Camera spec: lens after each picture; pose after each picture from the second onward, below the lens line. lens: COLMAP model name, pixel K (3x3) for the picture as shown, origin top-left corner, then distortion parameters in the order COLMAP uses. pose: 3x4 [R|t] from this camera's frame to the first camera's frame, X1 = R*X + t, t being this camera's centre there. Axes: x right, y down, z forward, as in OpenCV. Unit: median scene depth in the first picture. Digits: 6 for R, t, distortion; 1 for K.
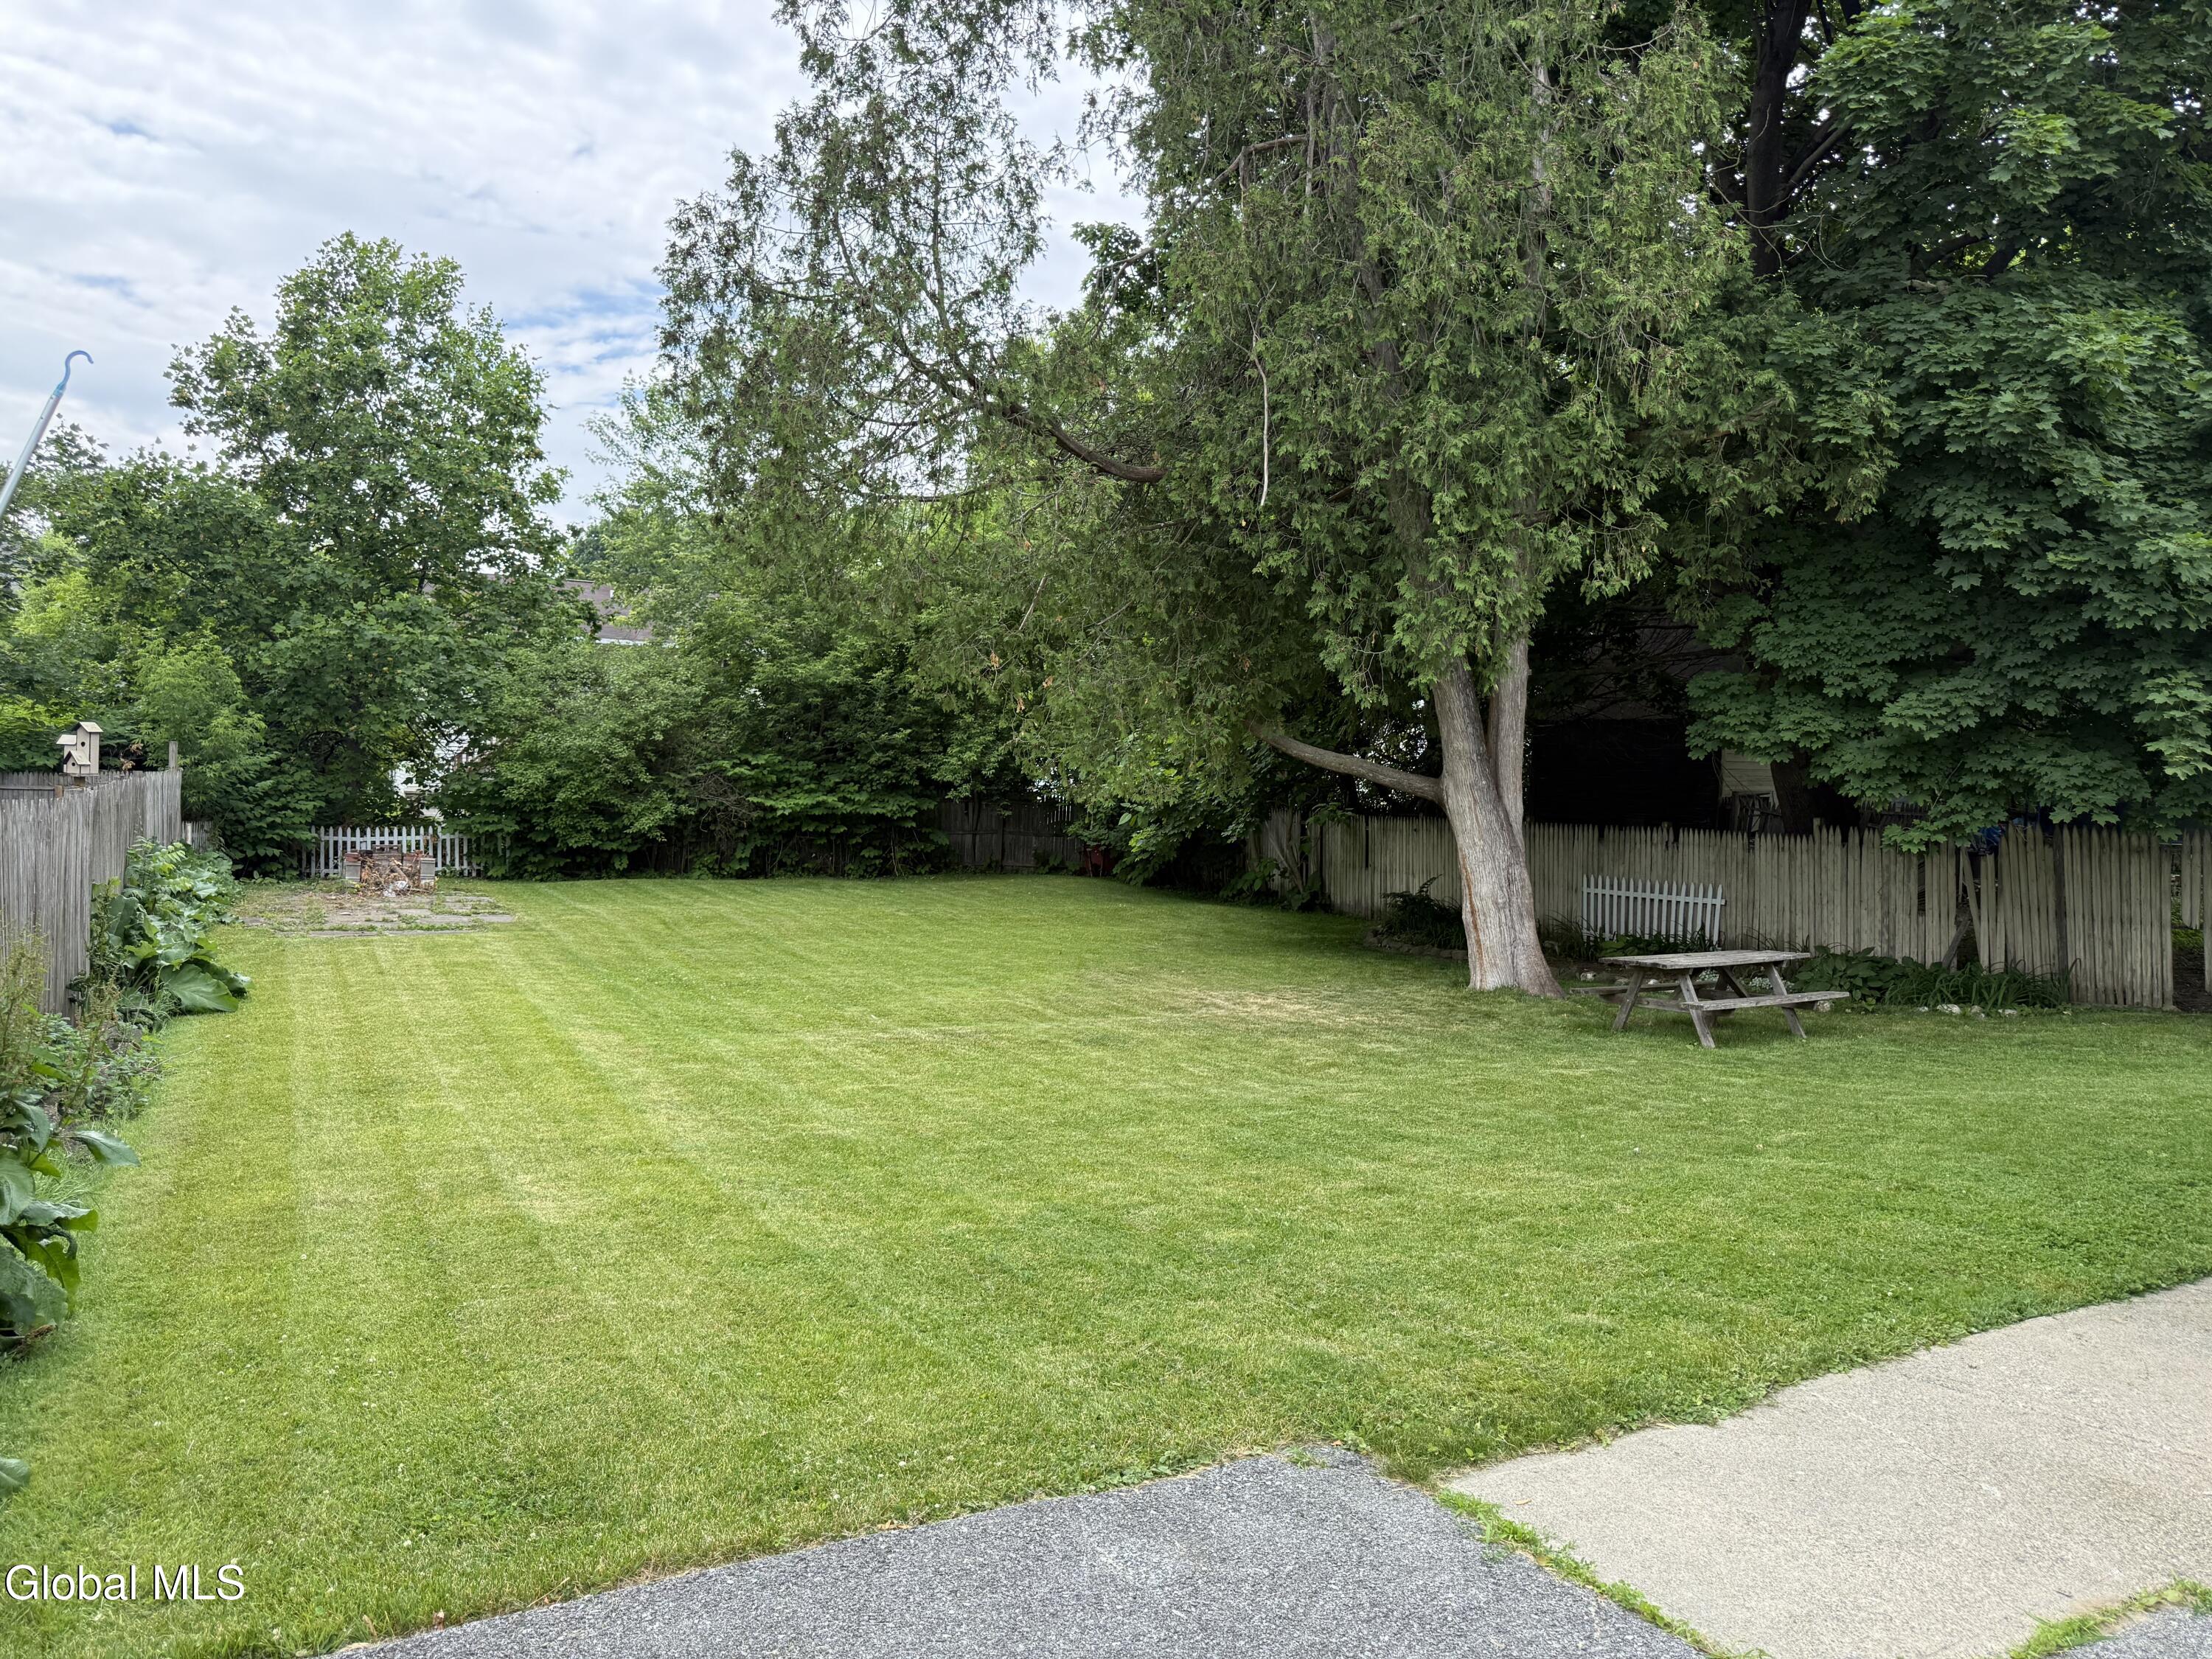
lens RADIAL K [[1586.2, 0, 1096.0], [0, 1586.2, 827.9], [0, 0, 1]] dist [0.027829, -0.035451]
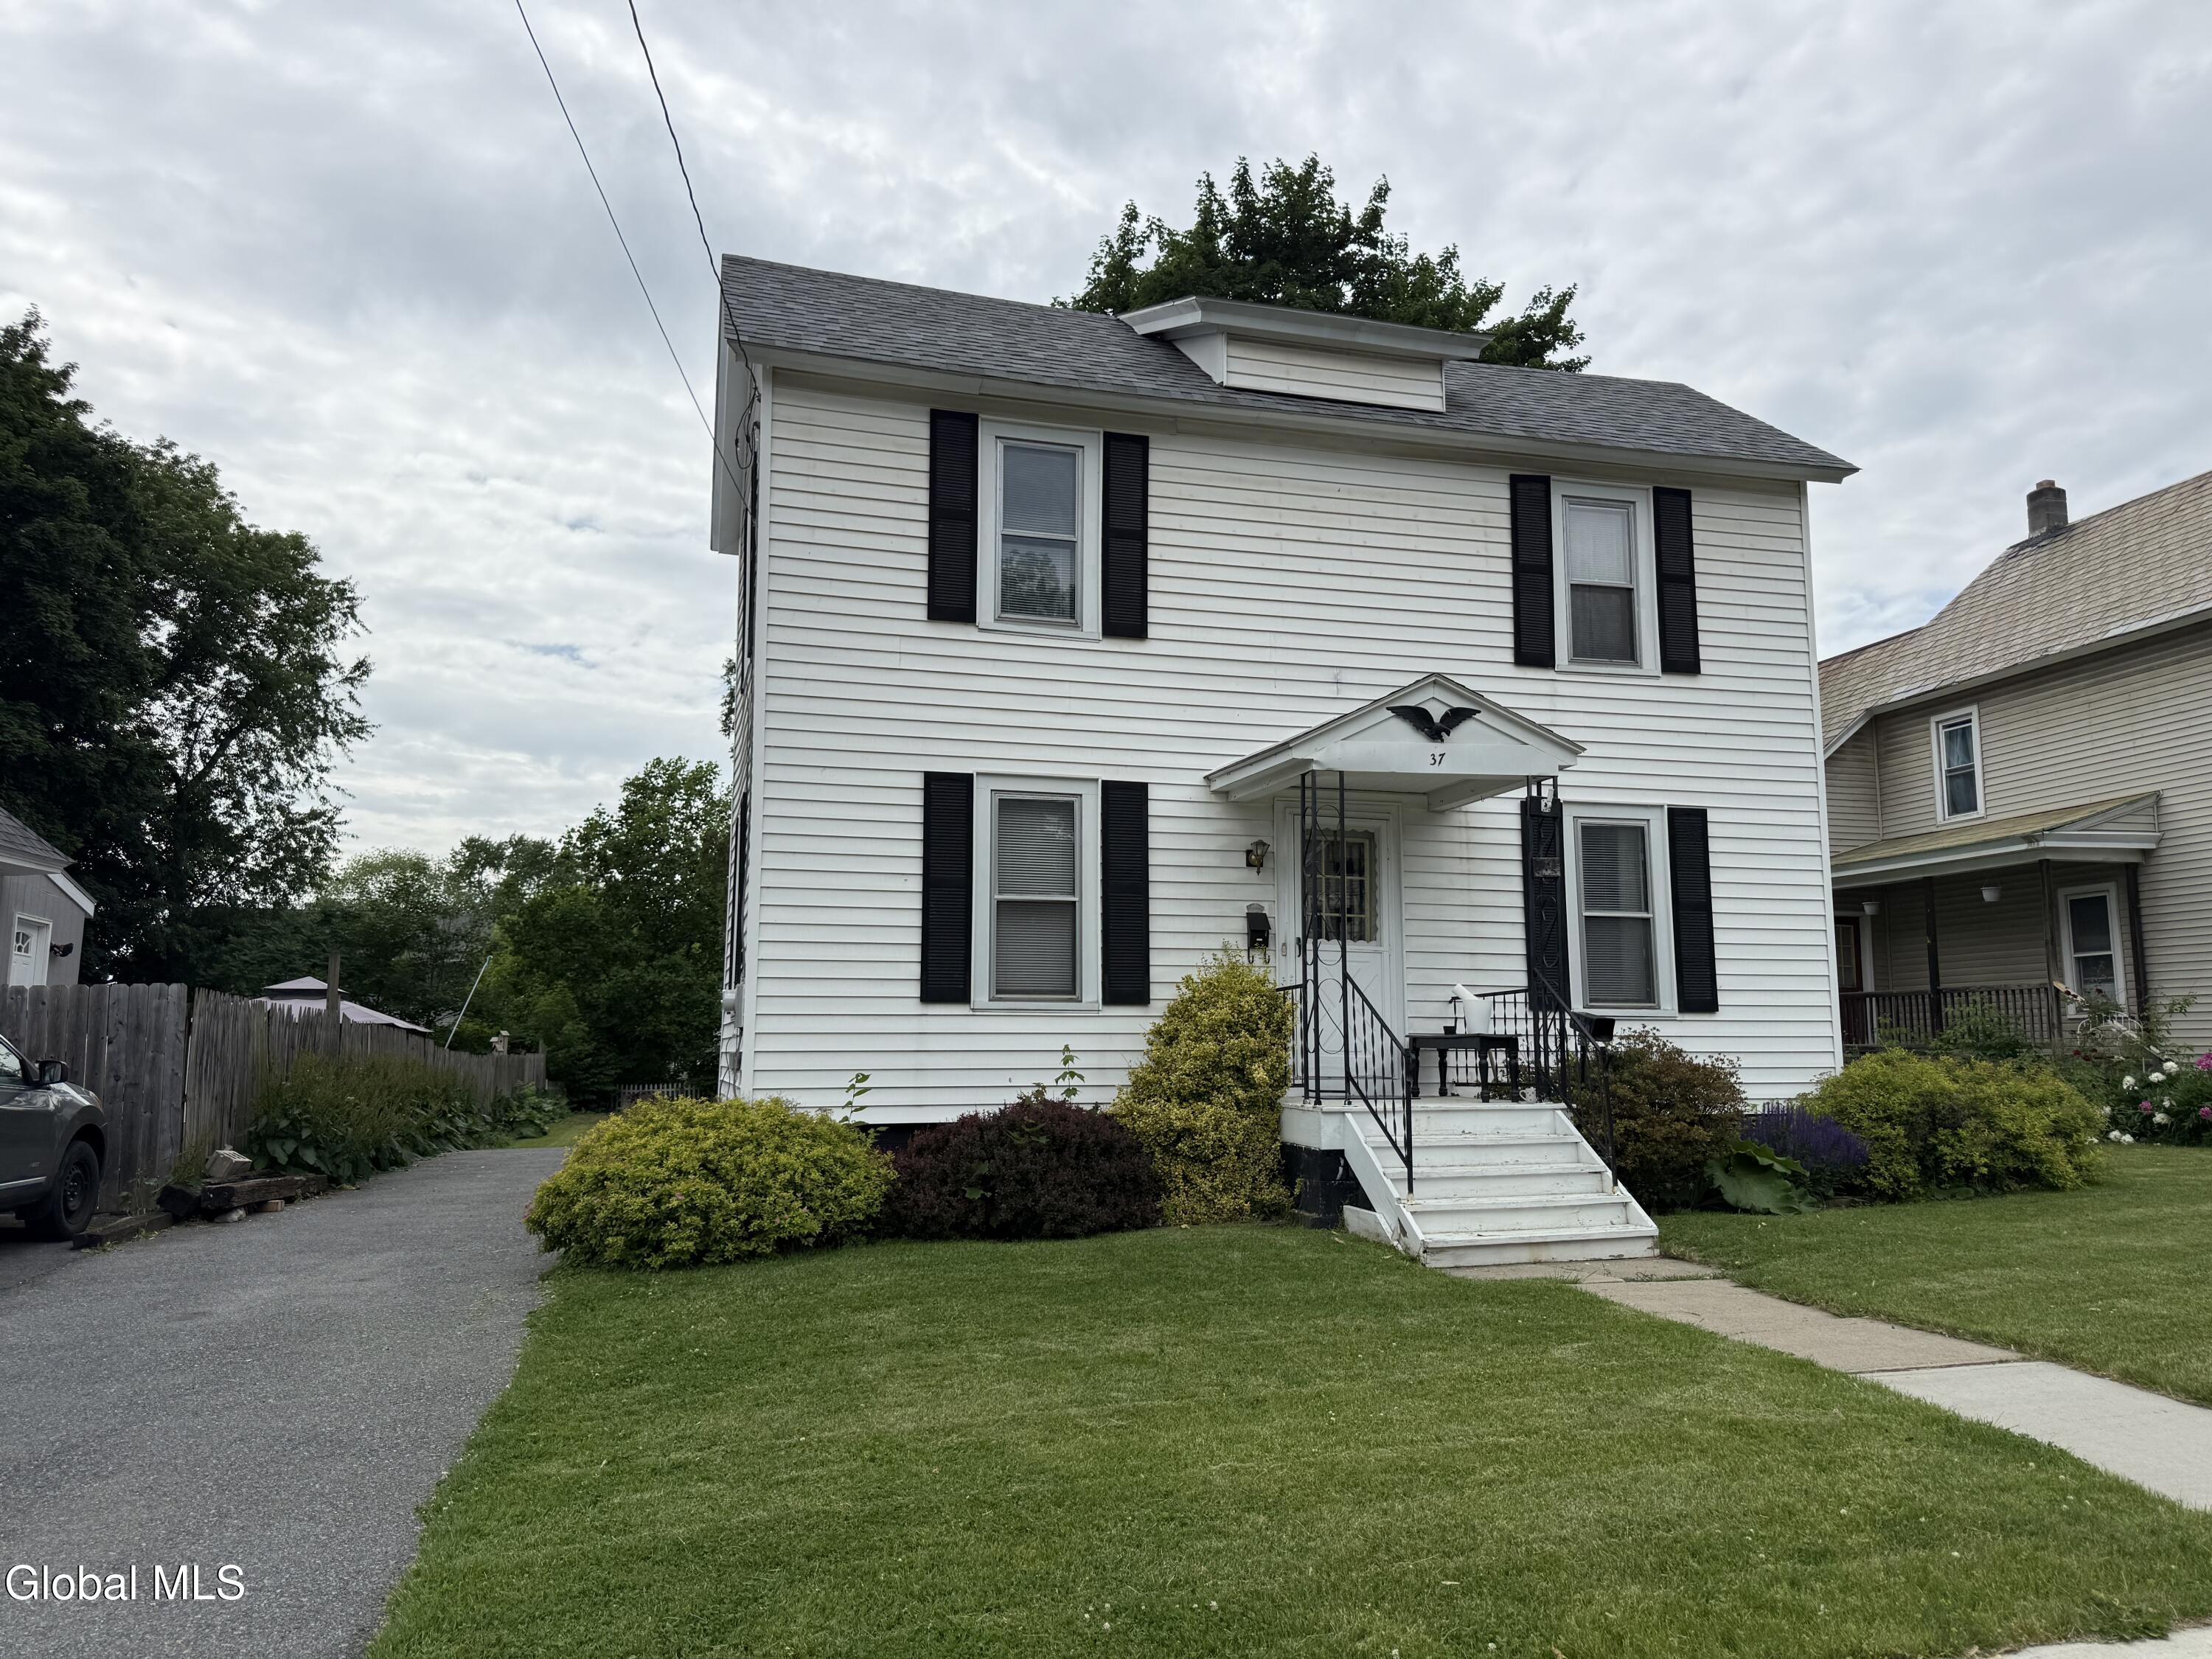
lens RADIAL K [[1586.2, 0, 1119.0], [0, 1586.2, 810.3], [0, 0, 1]] dist [0.027829, -0.035451]
pose [[0.977385, -0.057233, -0.203573, 0.449703], [0.018807, 0.982390, -0.185895, 0.039780], [0.210627, 0.177862, 0.961250, -0.670313]]
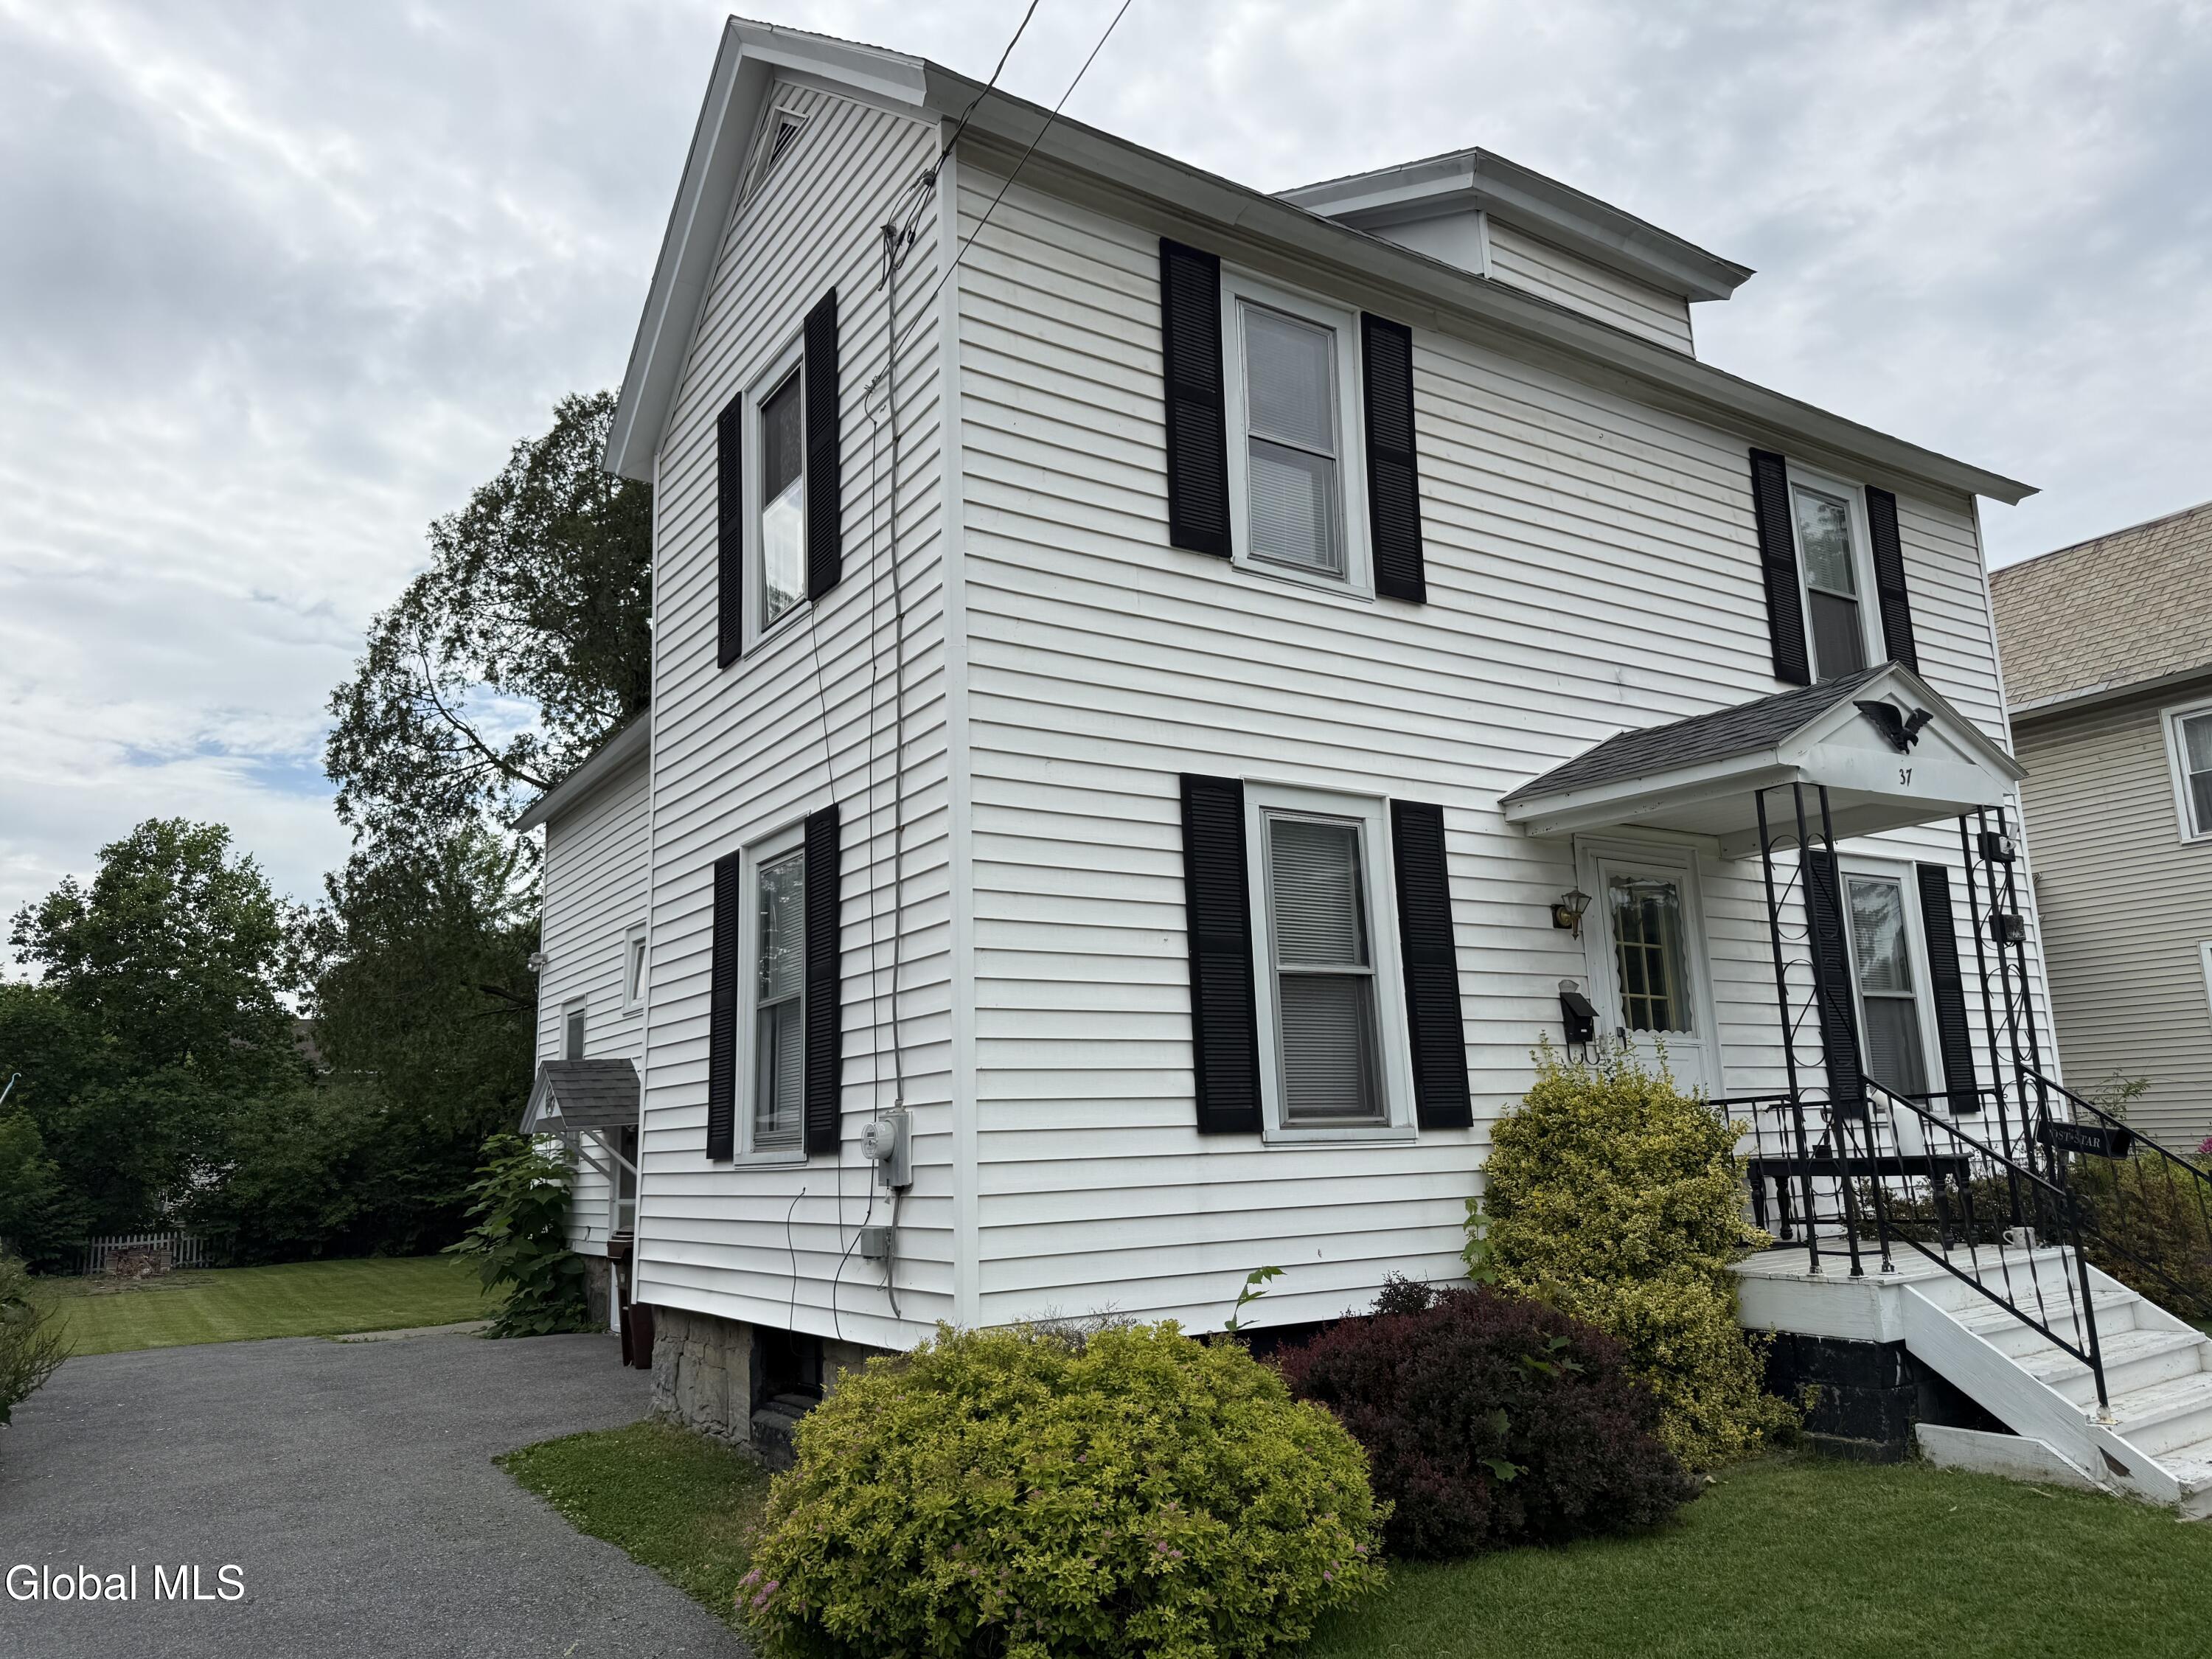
lens RADIAL K [[1586.2, 0, 1121.9], [0, 1586.2, 811.3], [0, 0, 1]] dist [0.027829, -0.035451]
pose [[0.992685, -0.037349, 0.114815, 0.262946], [0.063350, 0.970659, -0.231964, 0.018209], [-0.102782, 0.237540, 0.965925, -0.531580]]
